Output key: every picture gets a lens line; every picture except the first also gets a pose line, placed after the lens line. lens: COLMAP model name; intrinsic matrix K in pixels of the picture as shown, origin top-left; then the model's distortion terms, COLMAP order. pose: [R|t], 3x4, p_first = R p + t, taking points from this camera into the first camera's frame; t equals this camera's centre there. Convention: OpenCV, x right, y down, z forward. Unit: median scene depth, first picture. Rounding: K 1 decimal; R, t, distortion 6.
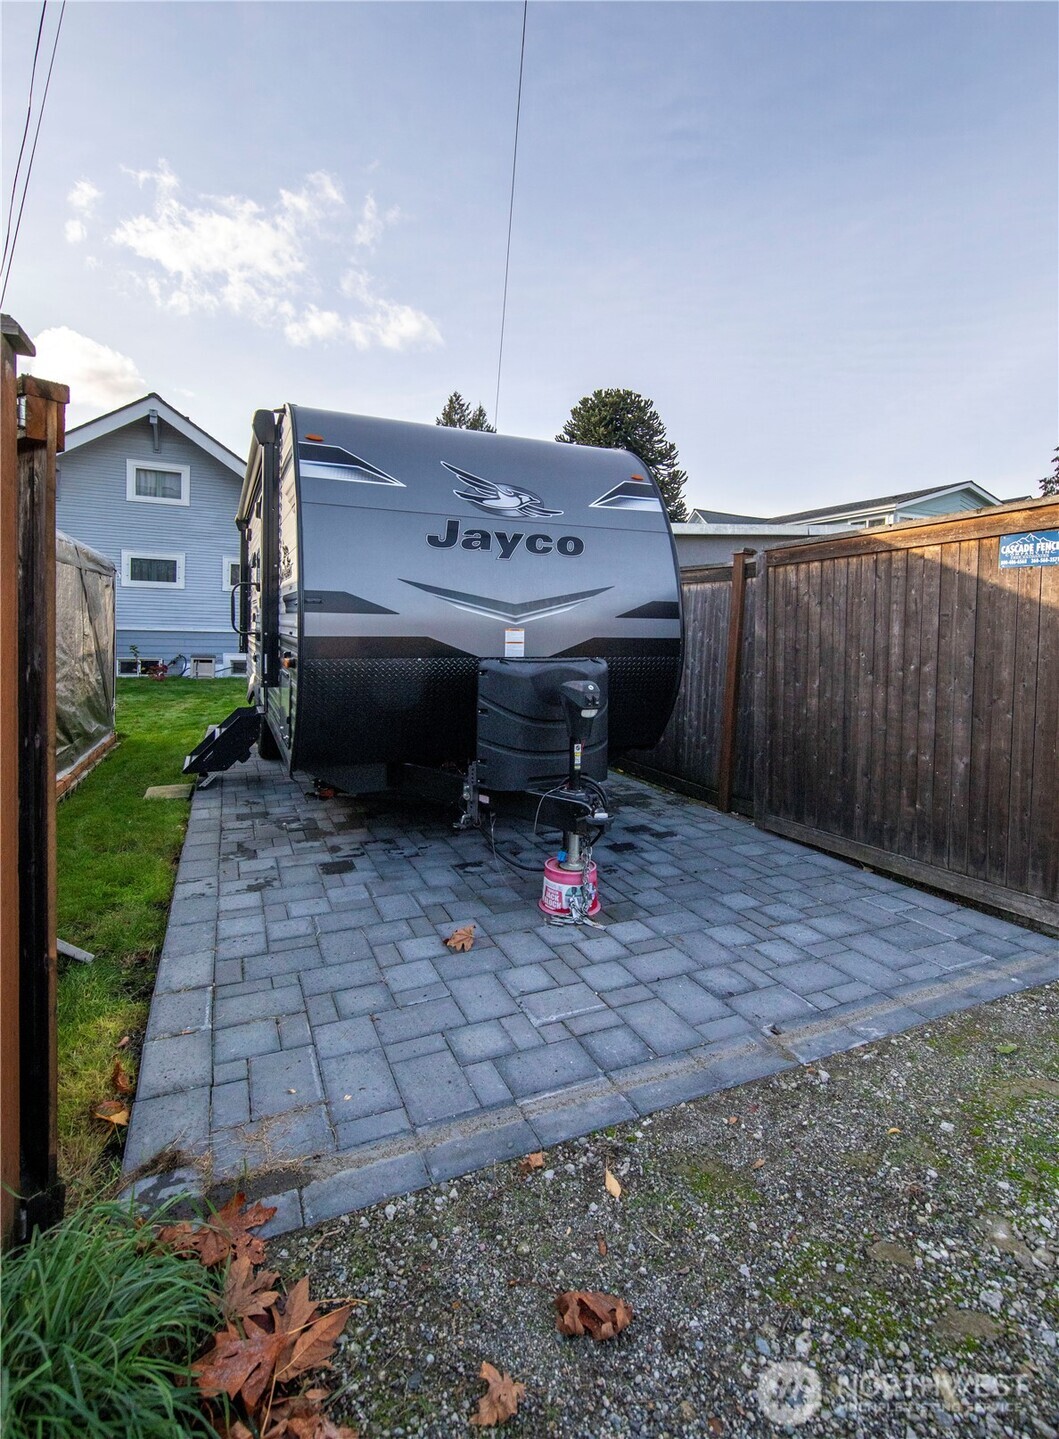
lens RADIAL K [[680.1, 0, 523.7], [0, 680.1, 642.8], [0, 0, 1]] dist [0.009943, -0.000976]
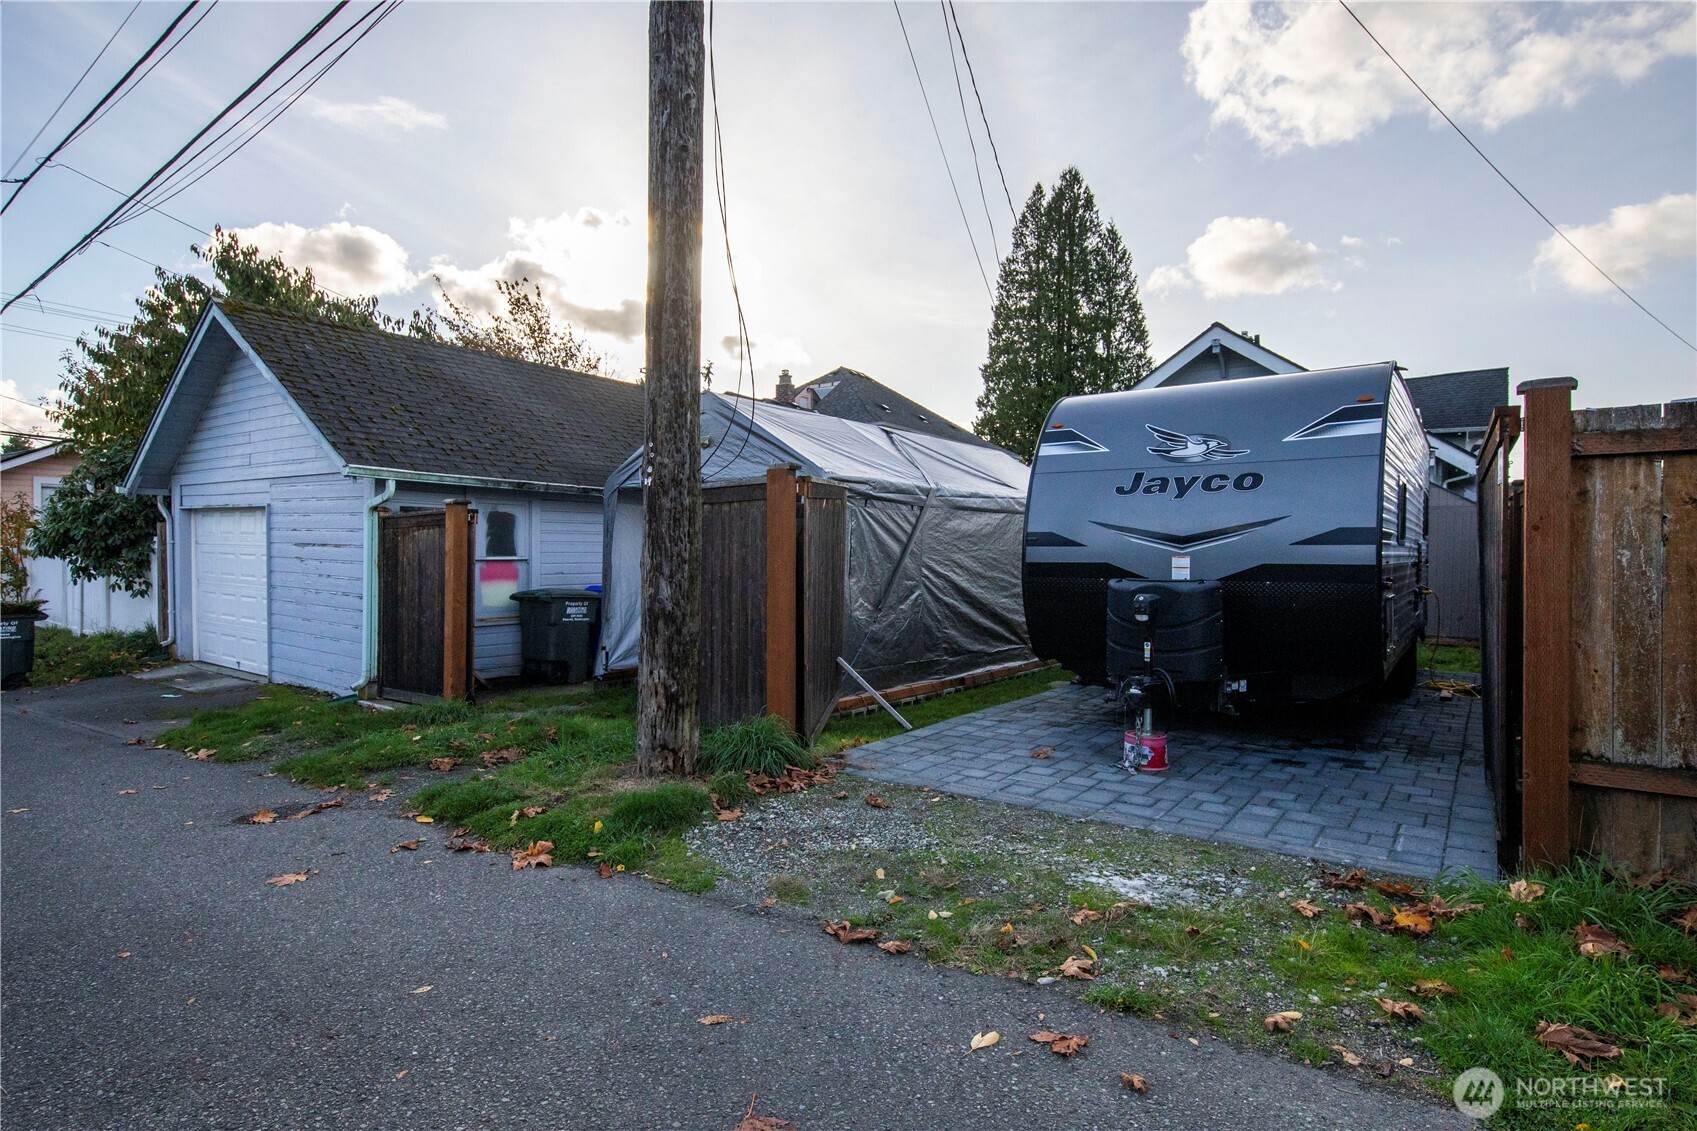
lens RADIAL K [[877.3, 0, 847.3], [0, 877.3, 555.9], [0, 0, 1]] dist [0.010779, -0.000518]
pose [[0.503489, -0.010484, -0.863938, 0.921277], [-0.018095, 0.999579, -0.022675, 0.022383], [0.863812, 0.027050, 0.503087, -0.268854]]
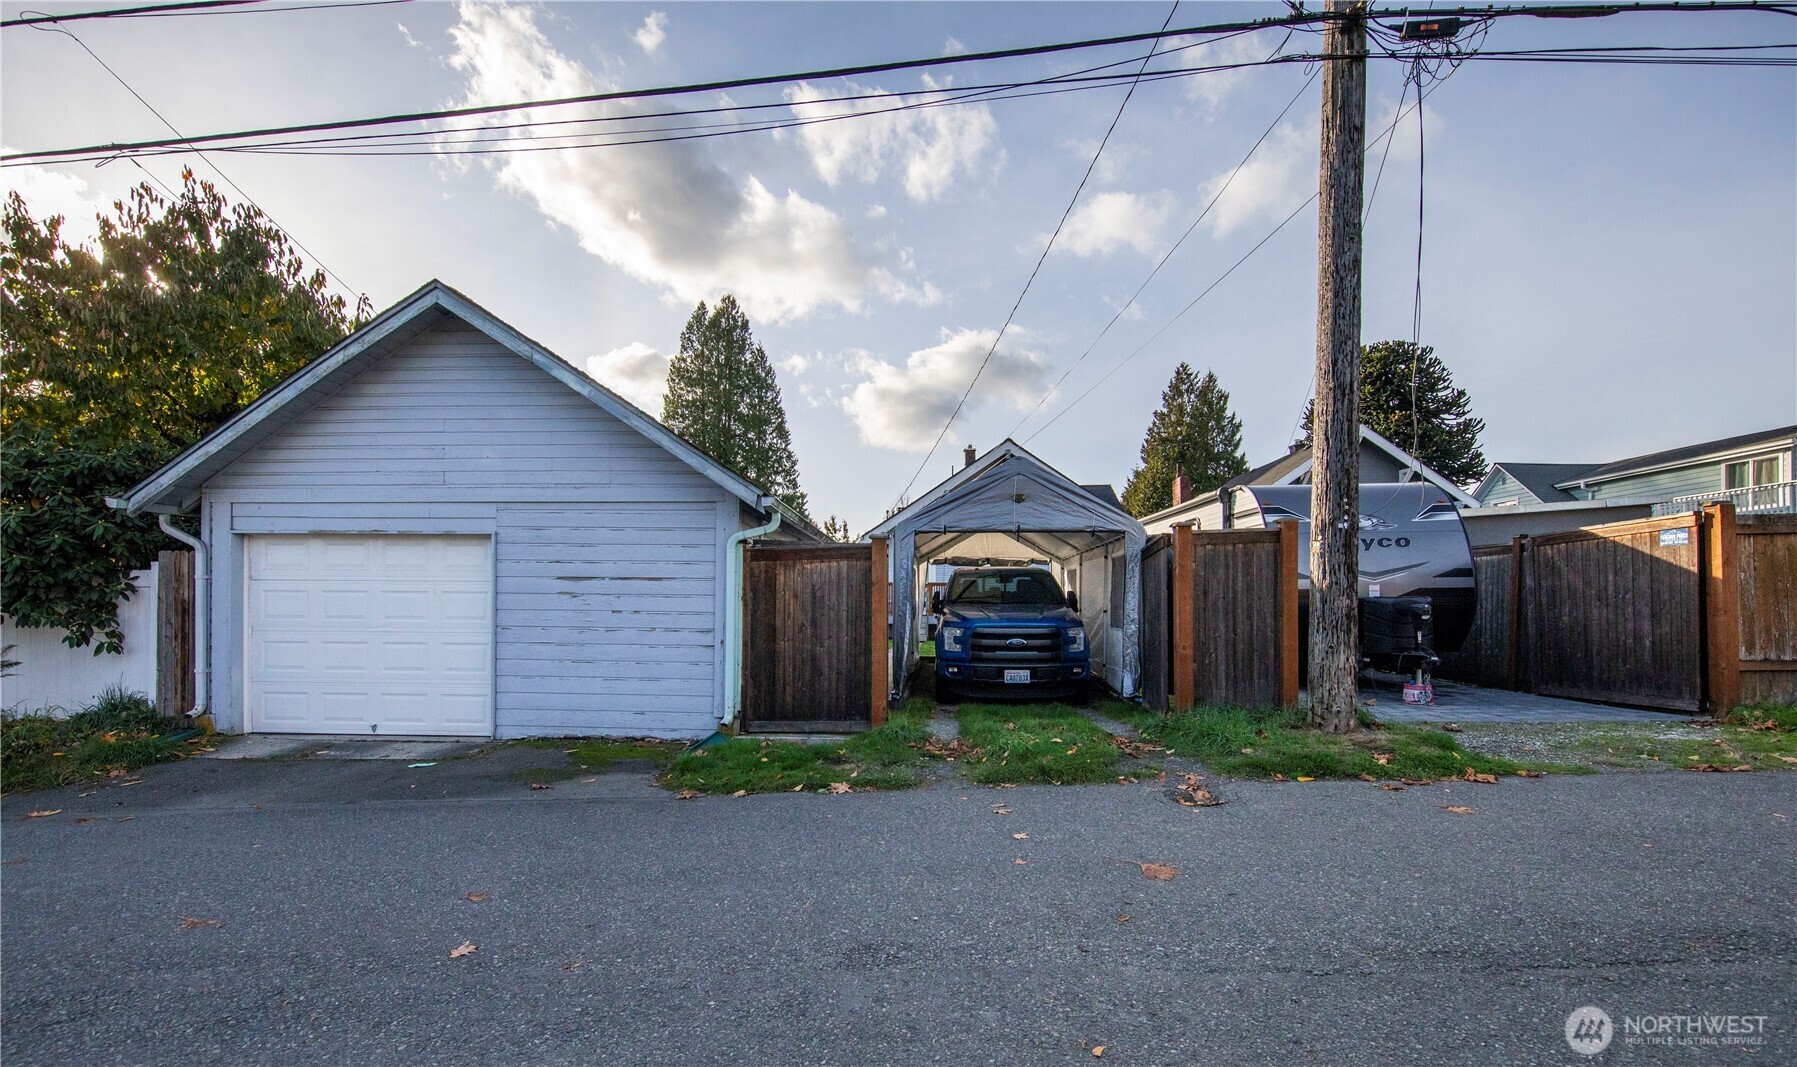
lens RADIAL K [[711.1, 0, 892.9], [0, 711.1, 593.7], [0, 0, 1]] dist [-0.002361, -0.000883]
pose [[0.891795, -0.027538, -0.451602, -0.307485], [0.009203, 0.999044, -0.042747, 0.077858], [0.452347, 0.033966, 0.891195, -1.428585]]
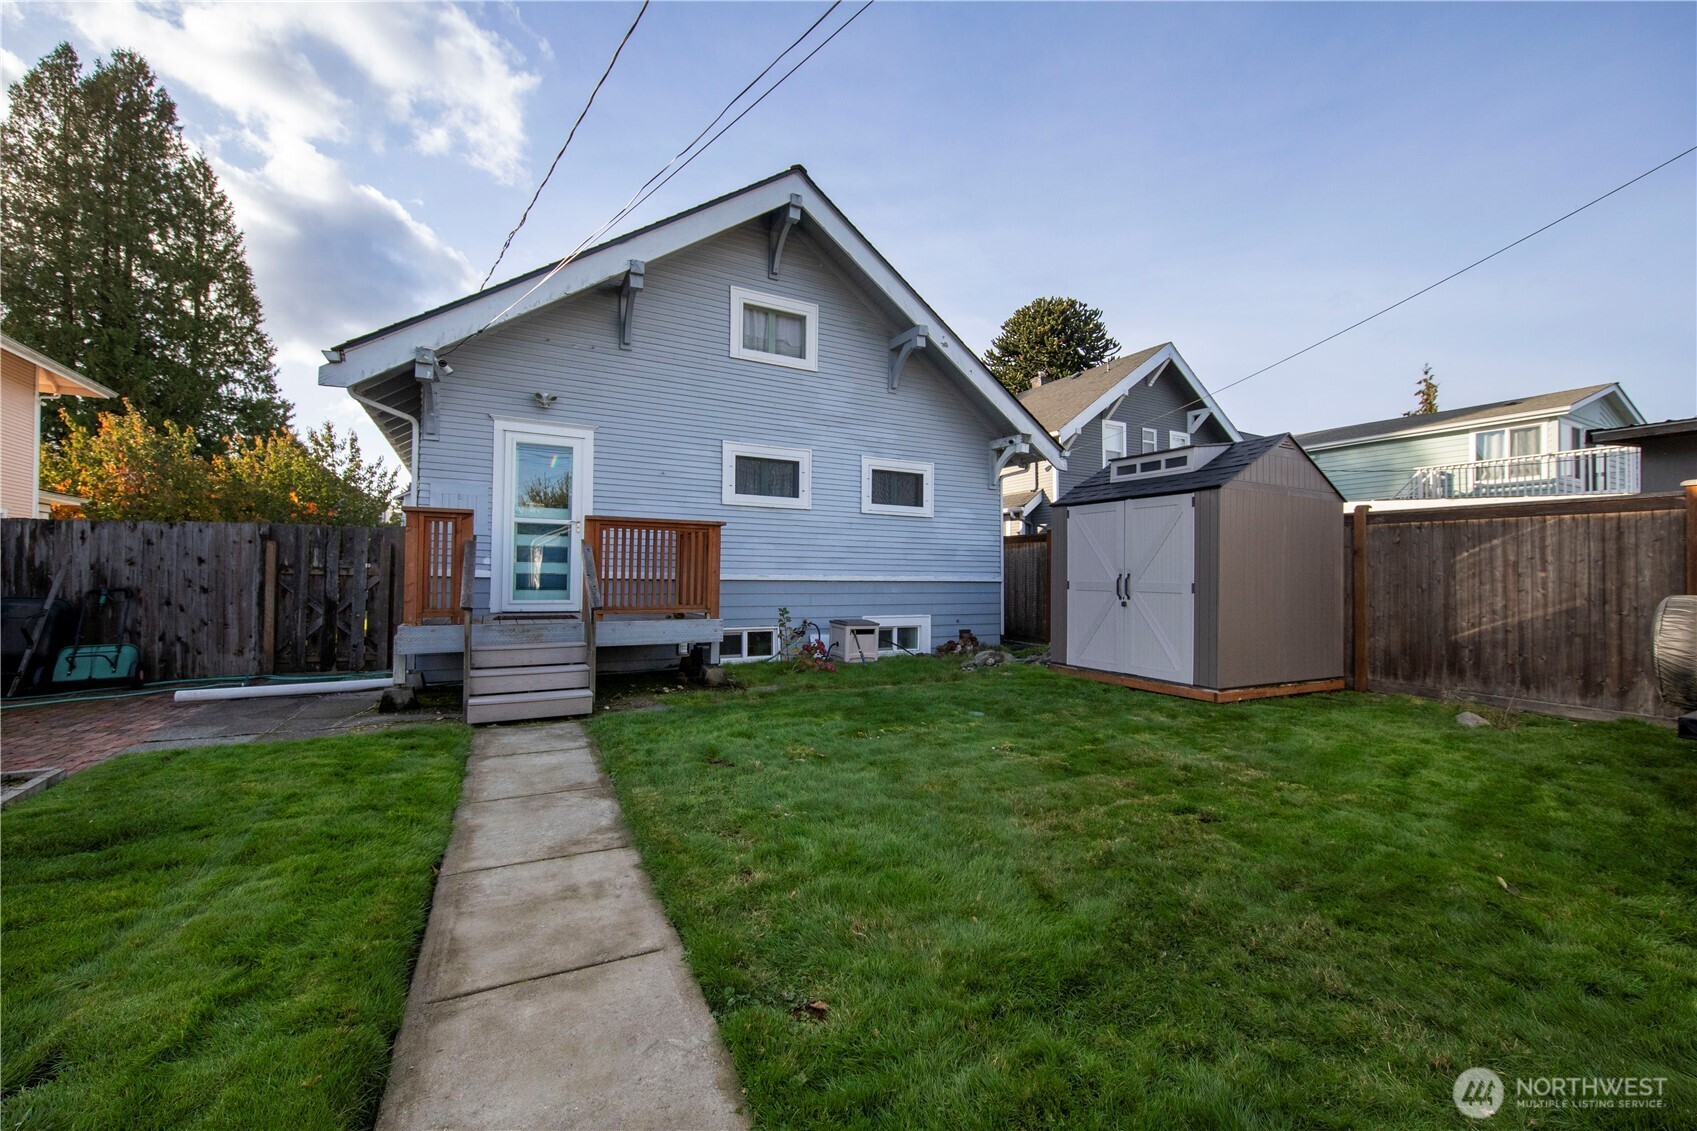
lens RADIAL K [[670.0, 0, 850.8], [0, 670.0, 562.2], [0, 0, 1]] dist [-0.002436, -0.000360]
pose [[0.996686, -0.013164, 0.080273, -1.822135], [0.015875, 0.999322, -0.033232, -0.046204], [-0.079781, 0.034396, 0.996219, 1.492741]]
